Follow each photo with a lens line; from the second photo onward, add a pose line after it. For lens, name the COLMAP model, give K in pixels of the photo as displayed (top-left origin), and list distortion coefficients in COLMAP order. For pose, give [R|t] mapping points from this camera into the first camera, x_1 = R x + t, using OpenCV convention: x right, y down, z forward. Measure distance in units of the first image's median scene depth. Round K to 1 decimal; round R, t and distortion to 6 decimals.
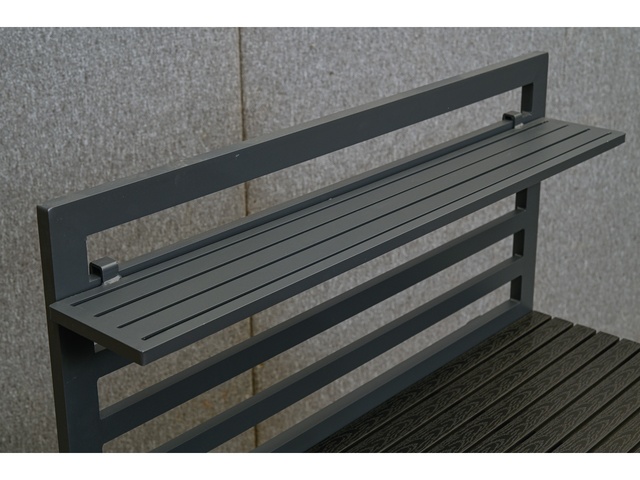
lens RADIAL K [[1109.6, 0, 327.9], [0, 1109.6, 190.8], [0, 0, 1]] dist [0.032452, 0.000000]
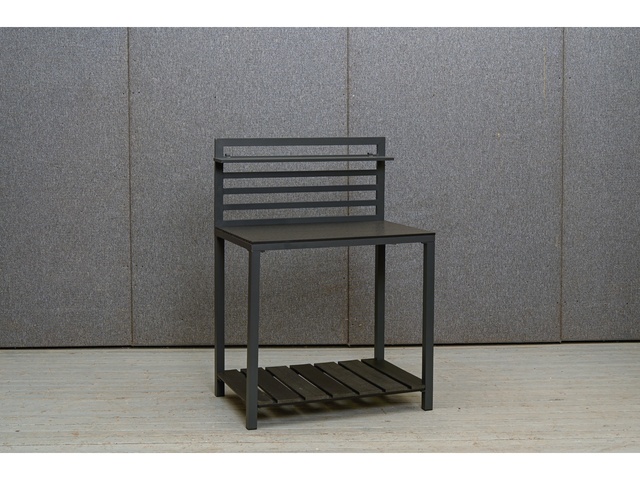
lens RADIAL K [[1109.6, 0, 320.4], [0, 1109.6, 238.2], [0, 0, 1]] dist [0.032452, 0.000000]
pose [[0.887082, 0.076561, -0.455219, 0.900387], [-0.167166, 0.972495, -0.162197, 0.430798], [0.430281, 0.219980, 0.875481, -1.122001]]
